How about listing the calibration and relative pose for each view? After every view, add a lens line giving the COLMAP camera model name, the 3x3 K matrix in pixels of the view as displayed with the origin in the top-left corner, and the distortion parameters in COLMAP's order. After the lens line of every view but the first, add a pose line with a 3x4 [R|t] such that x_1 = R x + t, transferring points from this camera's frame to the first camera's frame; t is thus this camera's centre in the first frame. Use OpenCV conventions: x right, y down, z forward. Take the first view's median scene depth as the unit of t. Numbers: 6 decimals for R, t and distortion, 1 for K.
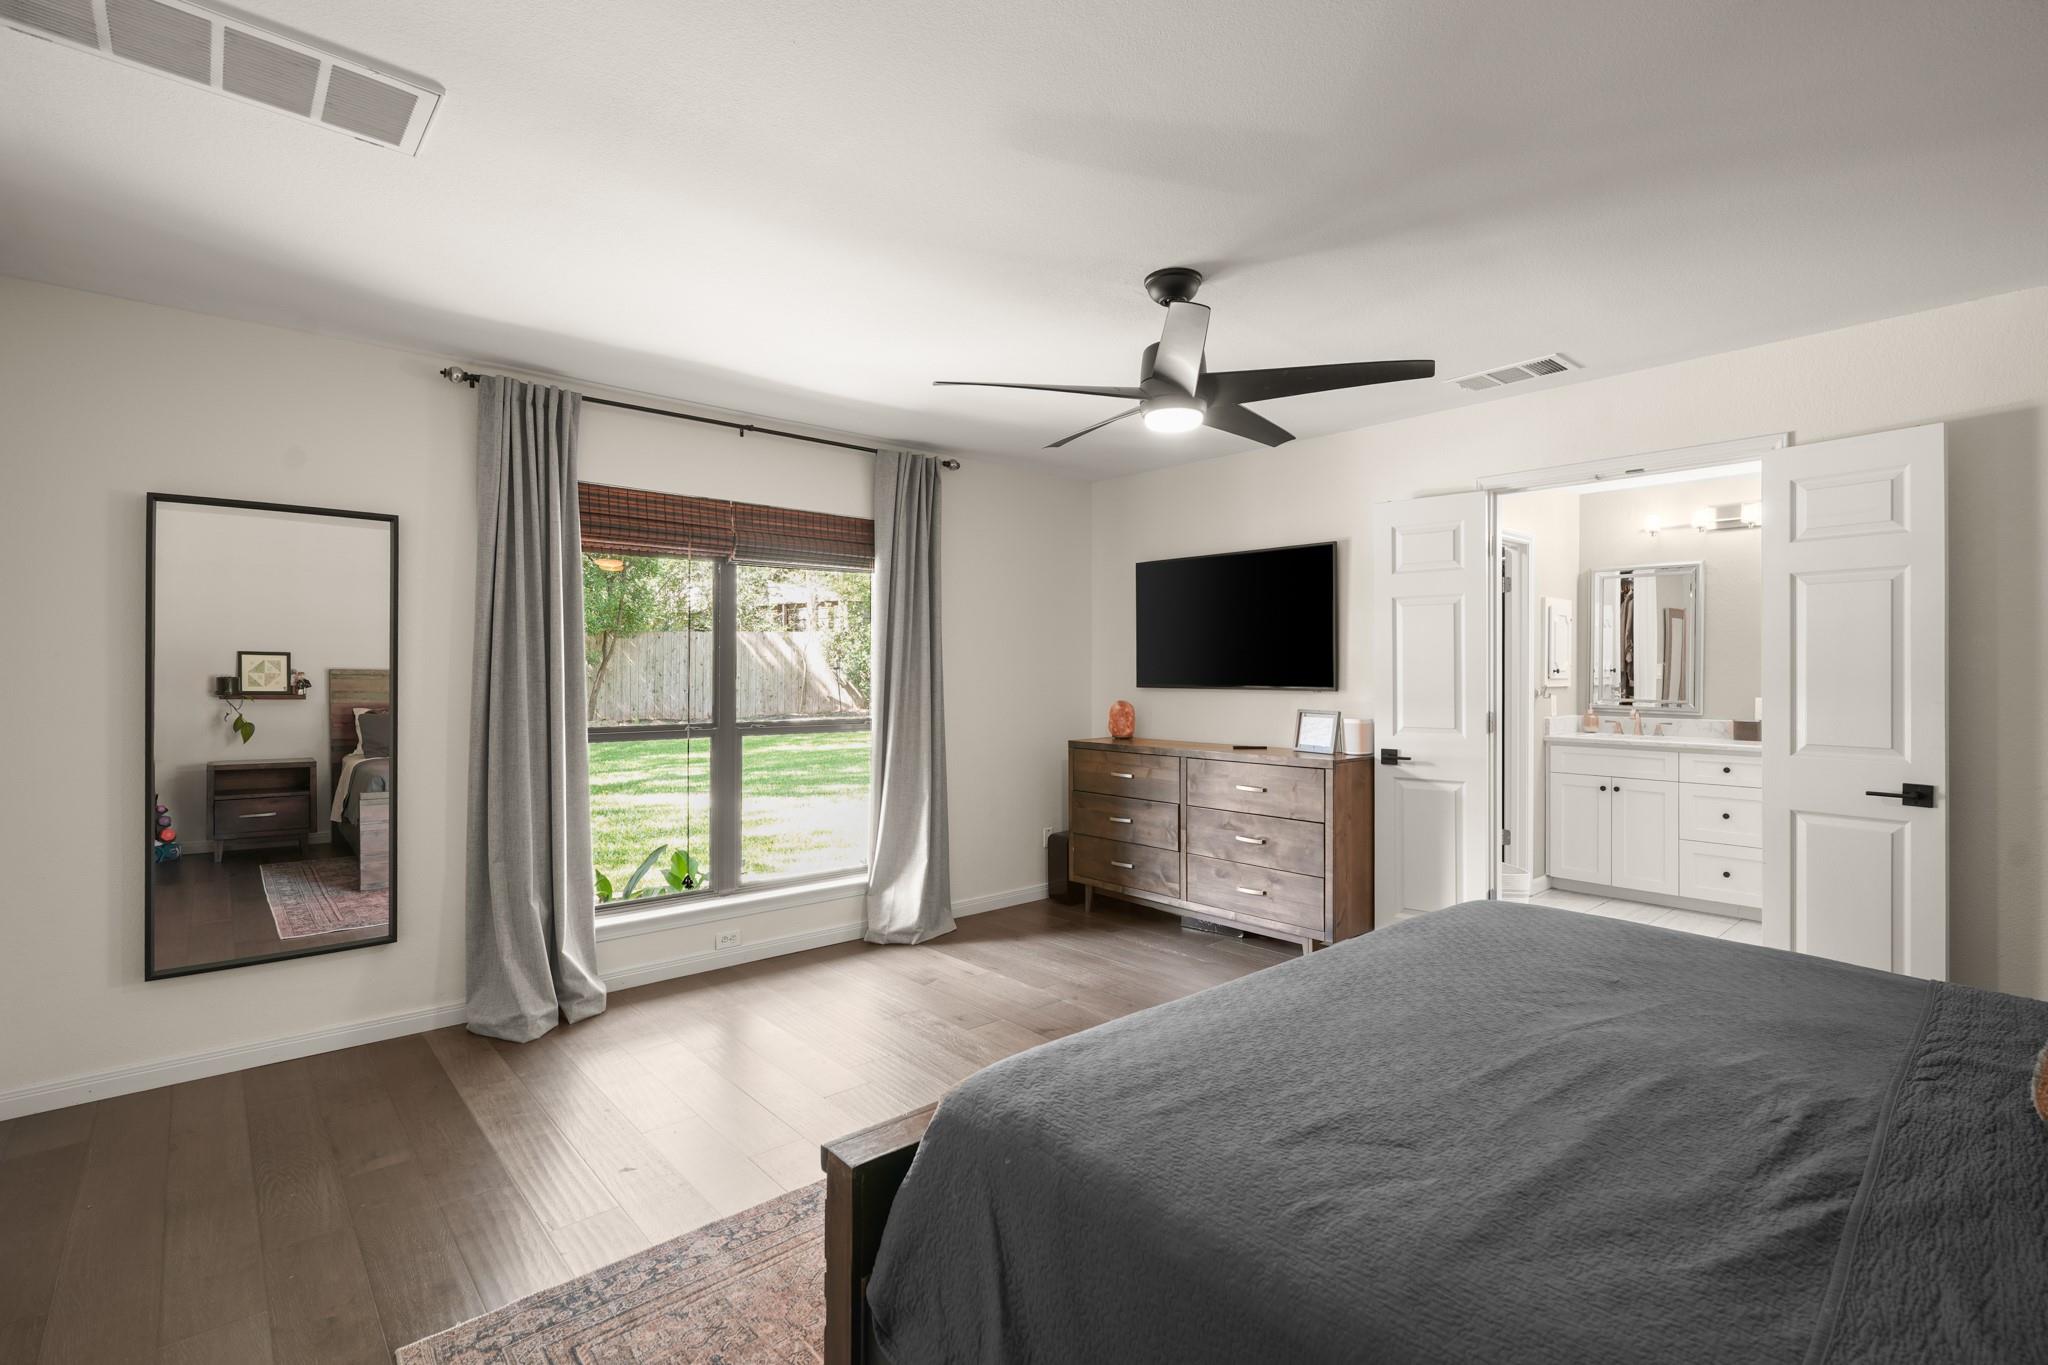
lens RADIAL K [[923.9, 0, 980.6], [0, 923.9, 658.5], [0, 0, 1]] dist [-0.009061, 0.001837]
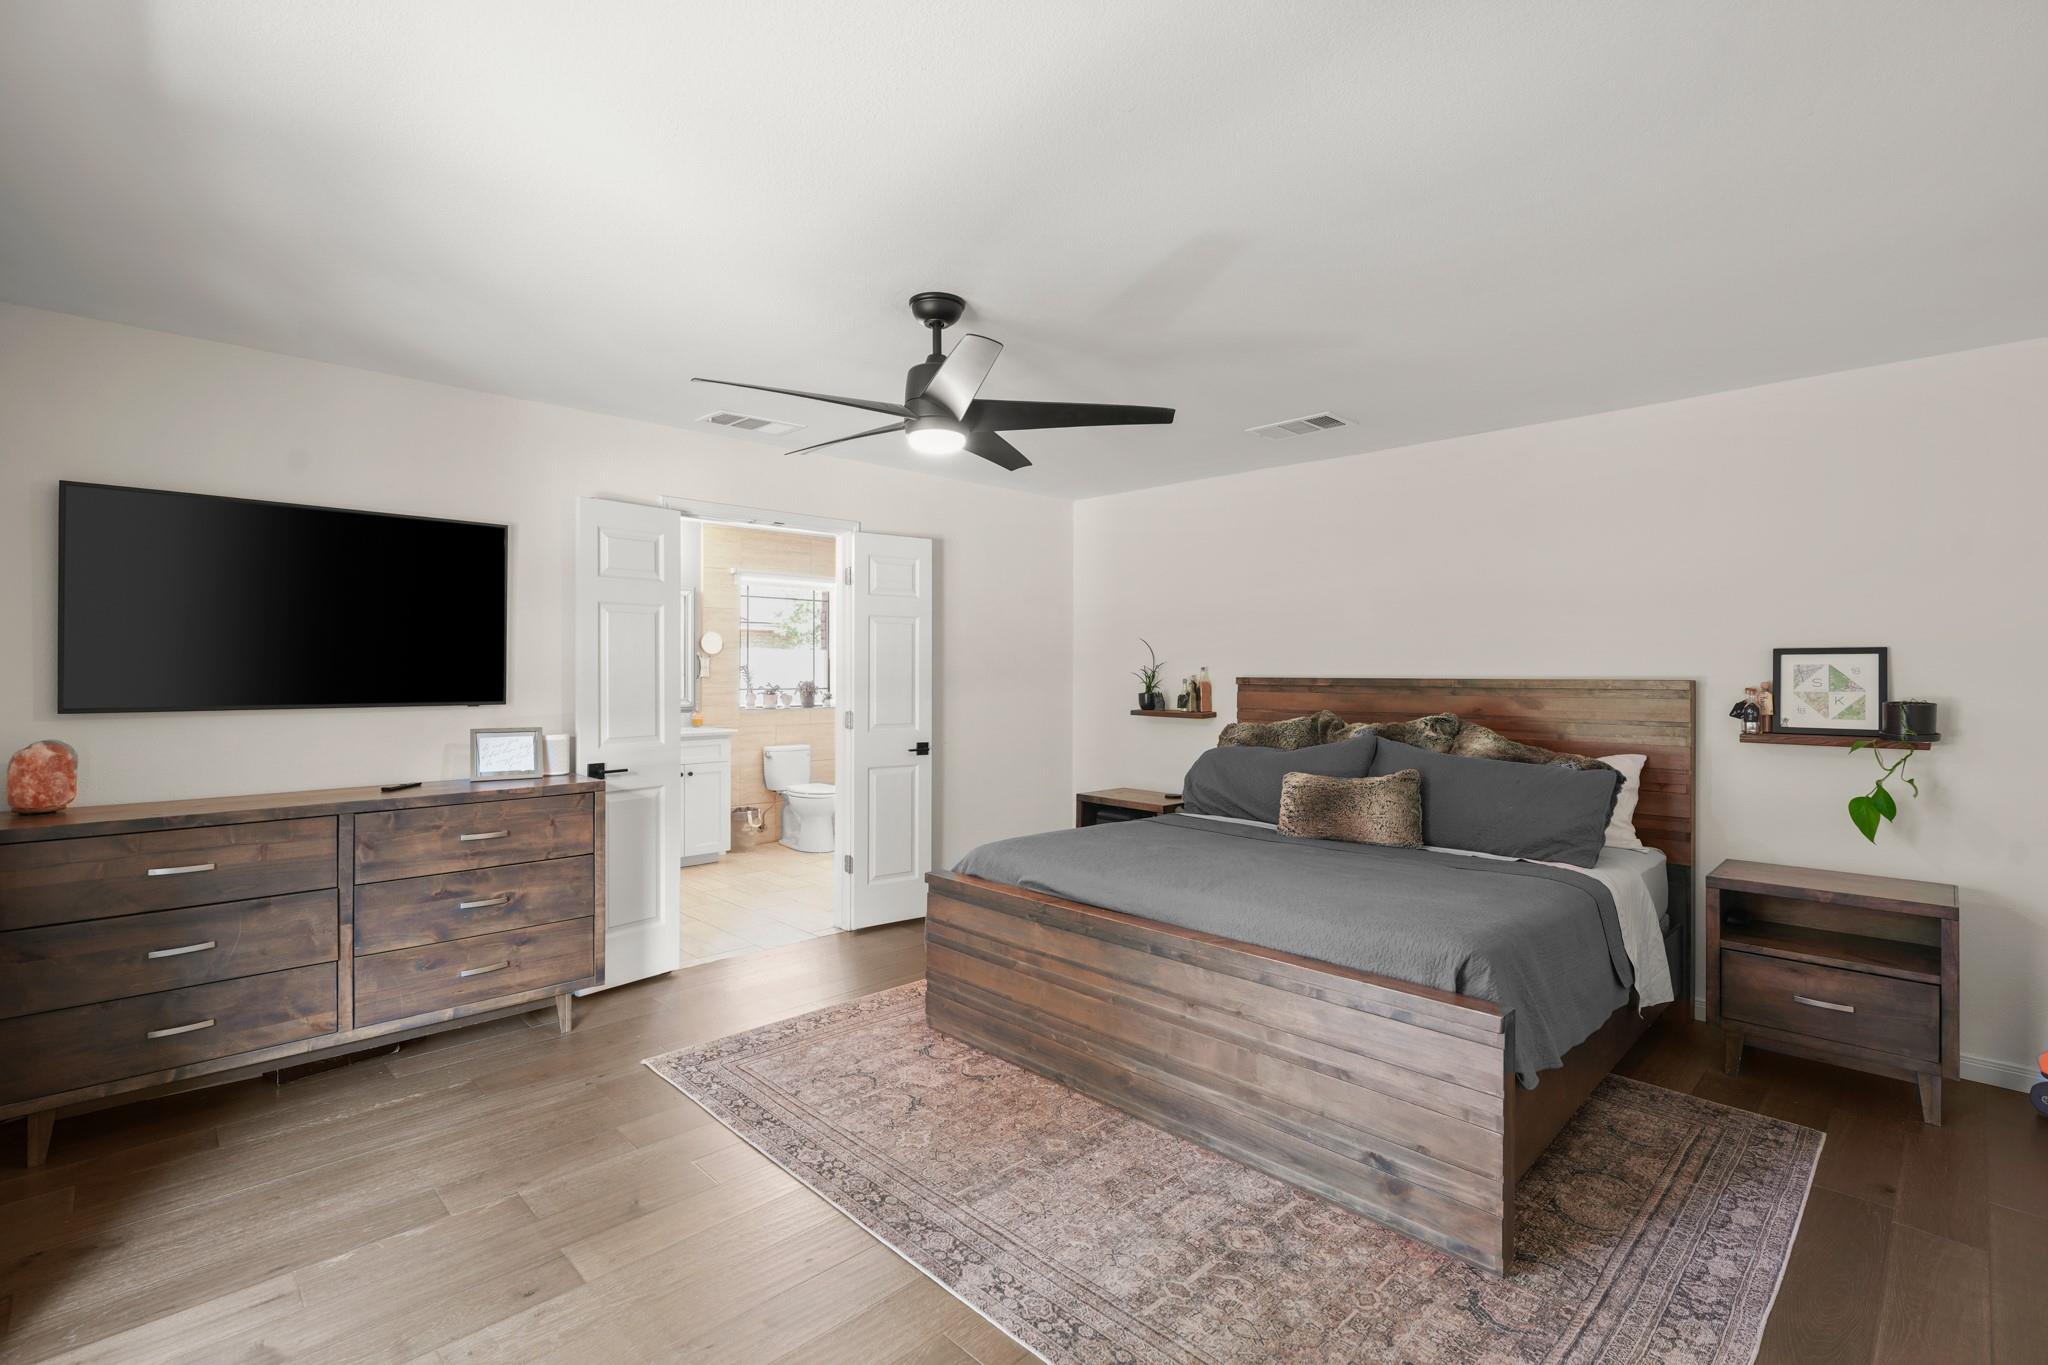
lens RADIAL K [[923.9, 0, 1024.3], [0, 923.9, 679.4], [0, 0, 1]] dist [-0.009061, 0.001837]
pose [[-0.057942, -0.000547, 0.998320, -0.483263], [-0.004104, 0.999992, 0.000309, 0.010639], [-0.998311, -0.004079, -0.057944, 0.589629]]
